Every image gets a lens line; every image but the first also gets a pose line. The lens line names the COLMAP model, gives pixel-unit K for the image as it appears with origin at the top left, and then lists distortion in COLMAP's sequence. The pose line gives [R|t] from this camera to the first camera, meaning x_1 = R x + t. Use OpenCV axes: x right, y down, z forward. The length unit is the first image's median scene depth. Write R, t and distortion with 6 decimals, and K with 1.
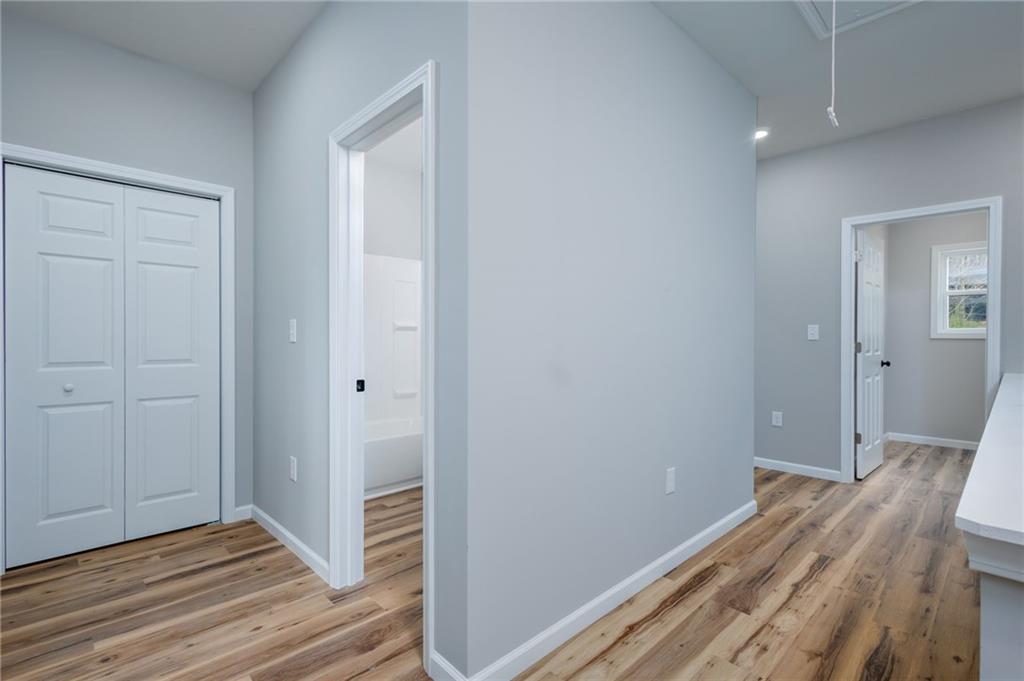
lens RADIAL K [[470.5, 0, 512.0], [0, 470.5, 340.5], [0, 0, 1]] dist [0.000377, -0.001267]
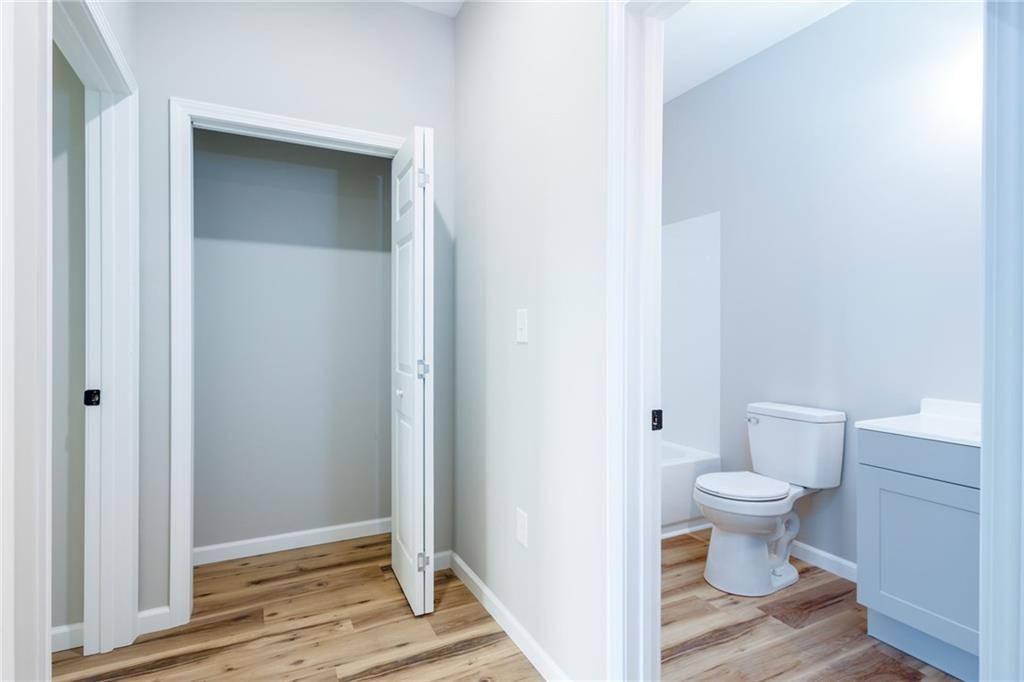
lens RADIAL K [[496.6, 0, 512.2], [0, 496.6, 330.0], [0, 0, 1]] dist [0.002490, 0.000218]
pose [[0.957175, 0.003278, -0.289493, -0.274435], [-0.004838, 0.999977, -0.004675, -0.010521], [0.289471, 0.005876, 0.957169, 0.308891]]
